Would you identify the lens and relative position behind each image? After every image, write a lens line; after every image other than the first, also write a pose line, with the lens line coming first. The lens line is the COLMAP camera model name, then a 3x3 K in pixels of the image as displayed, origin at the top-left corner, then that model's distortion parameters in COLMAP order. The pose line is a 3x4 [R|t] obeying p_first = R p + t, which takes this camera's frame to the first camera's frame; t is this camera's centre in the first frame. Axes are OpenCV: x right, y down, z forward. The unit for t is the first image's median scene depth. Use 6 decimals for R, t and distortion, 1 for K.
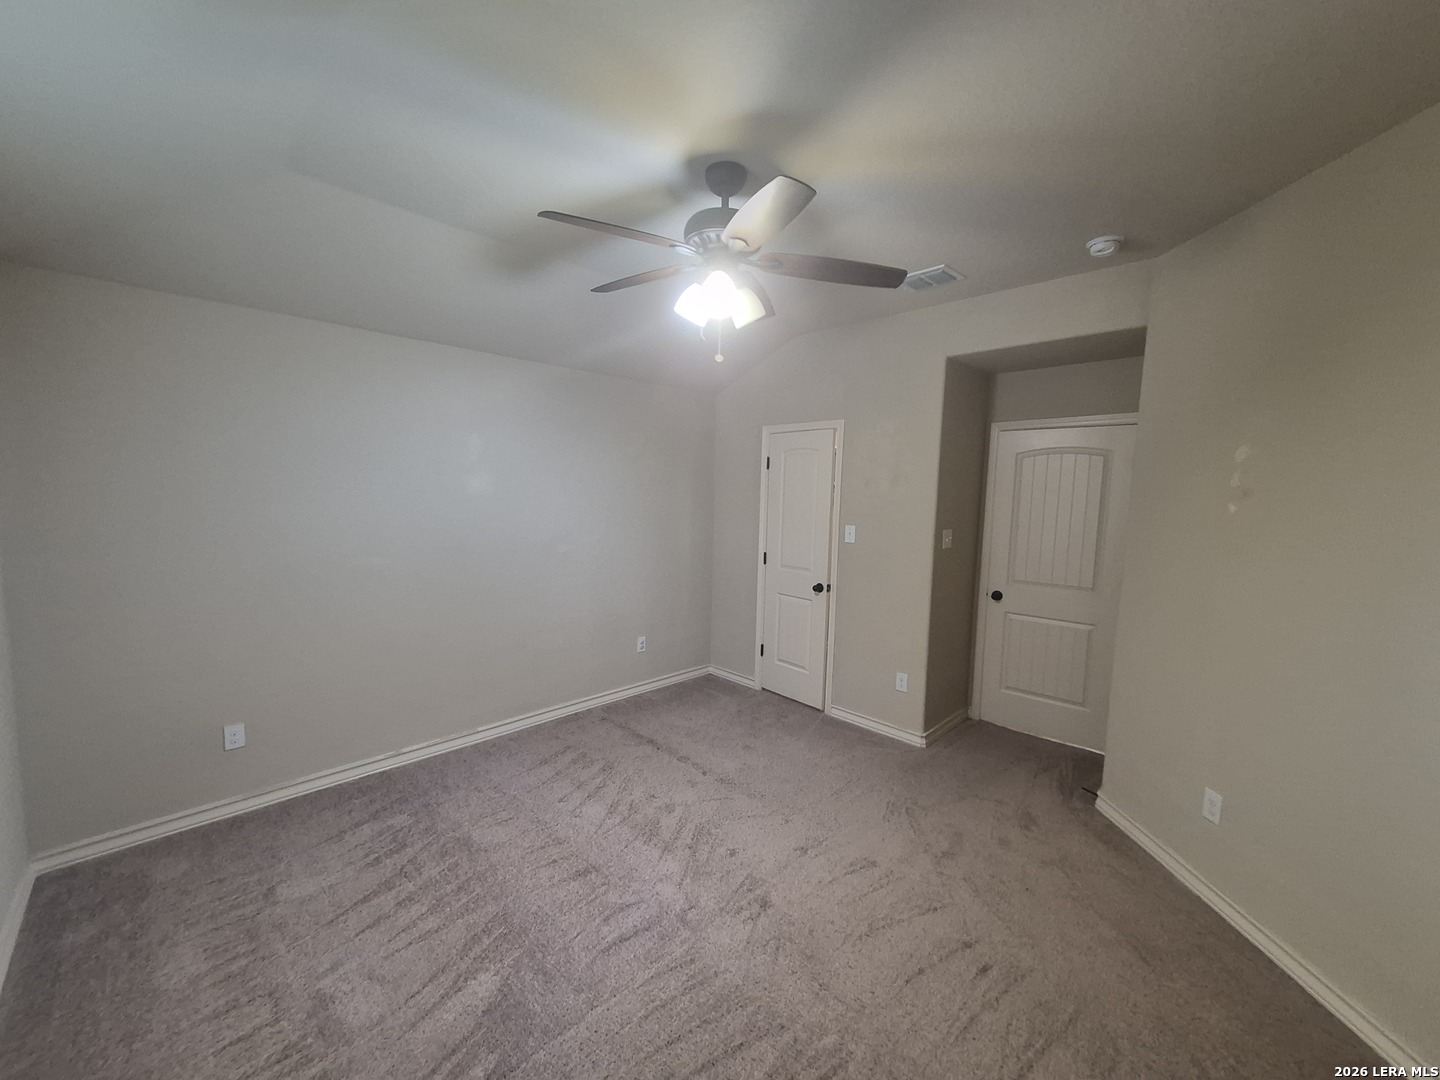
lens RADIAL K [[569.4, 0, 707.8], [0, 569.4, 549.0], [0, 0, 1]] dist [0.003987, 0.000237]
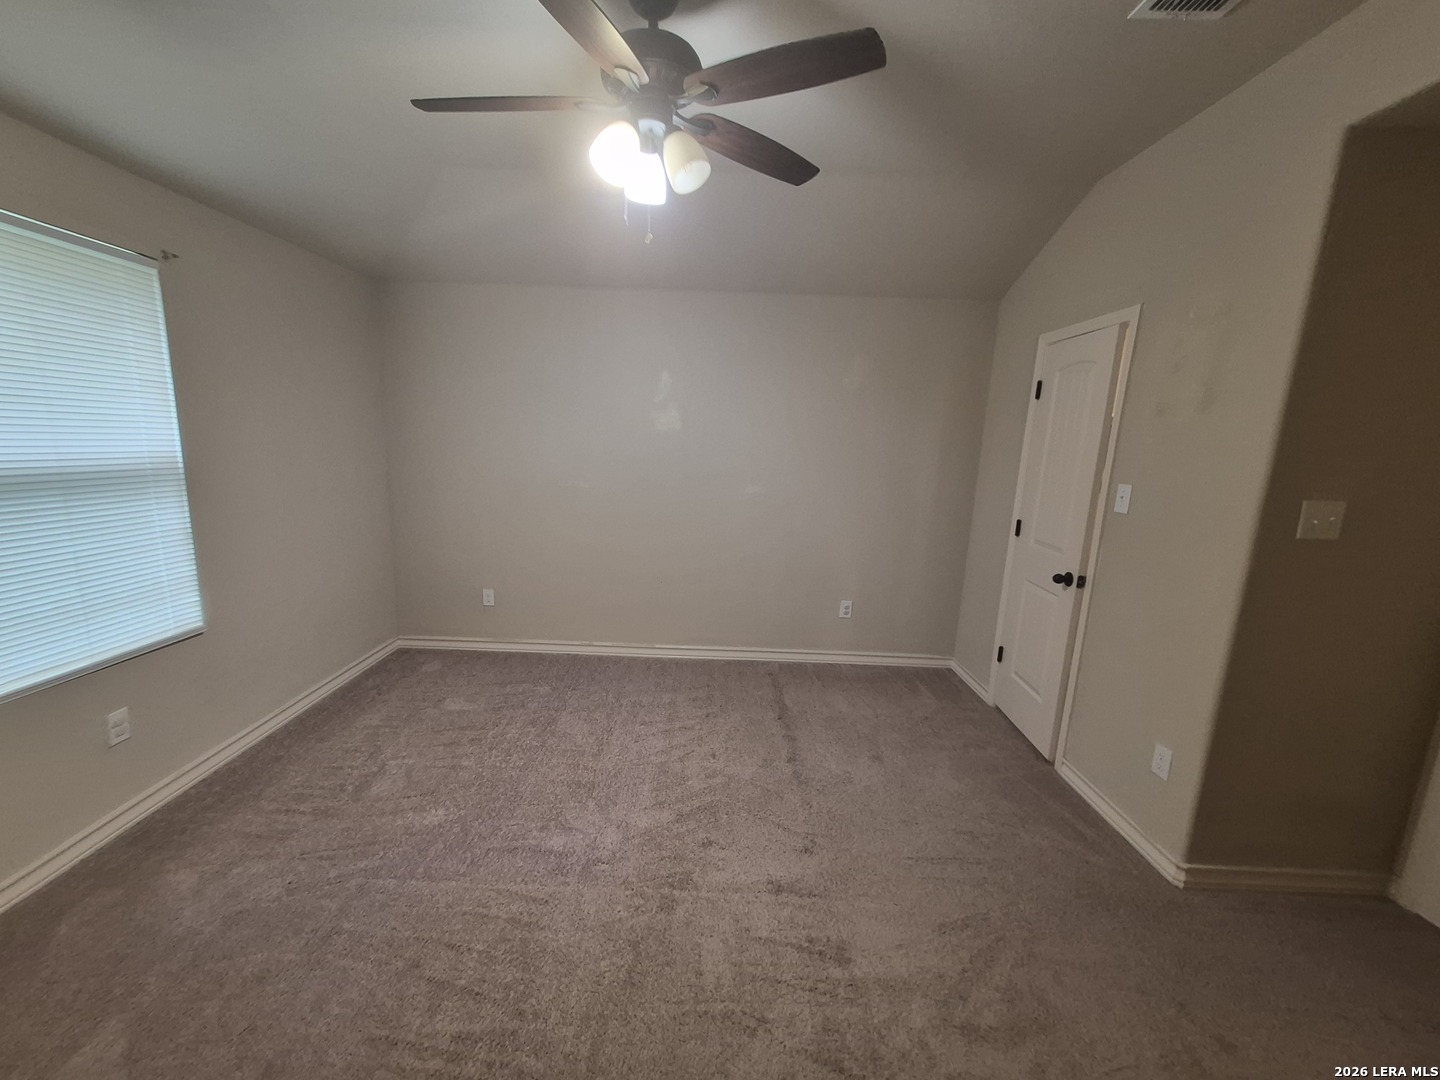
lens RADIAL K [[569.4, 0, 702.0], [0, 569.4, 550.1], [0, 0, 1]] dist [0.003987, 0.000237]
pose [[0.700423, 0.142189, -0.699421, 0.396749], [-0.093502, 0.989789, 0.107583, 0.004490], [0.707577, -0.009956, 0.706566, 0.274383]]
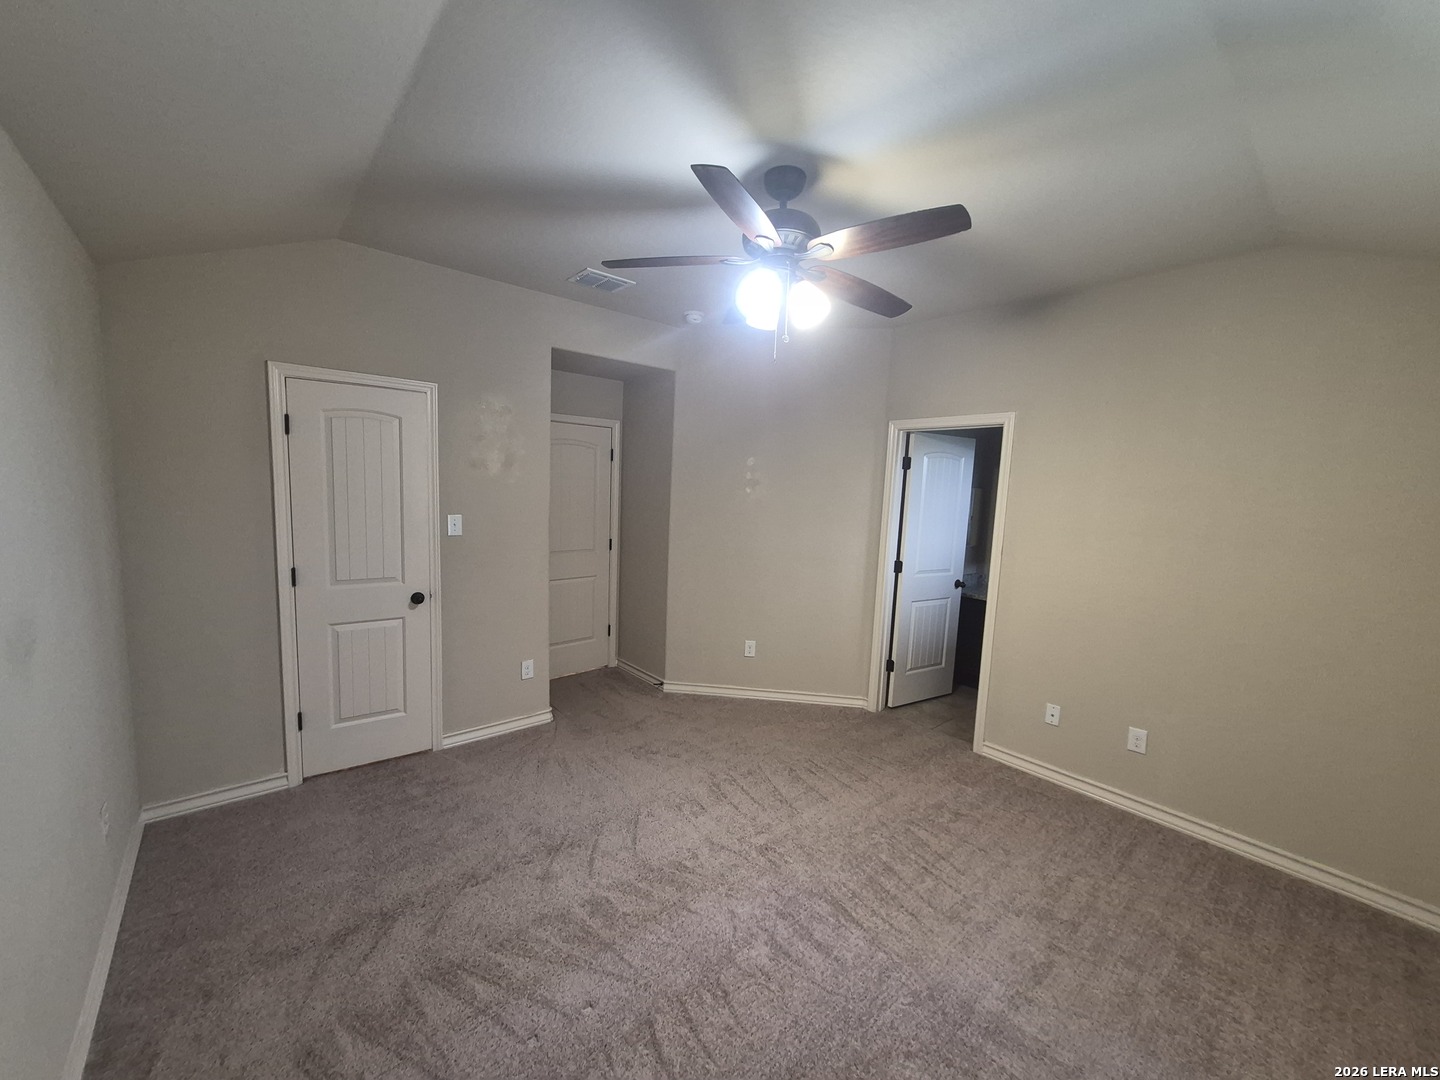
lens RADIAL K [[569.4, 0, 722.0], [0, 569.4, 537.4], [0, 0, 1]] dist [0.003987, 0.000237]
pose [[0.065600, -0.120034, 0.990600, -0.597227], [0.063032, 0.991254, 0.115939, -0.086987], [-0.995853, 0.054834, 0.072592, 0.592873]]
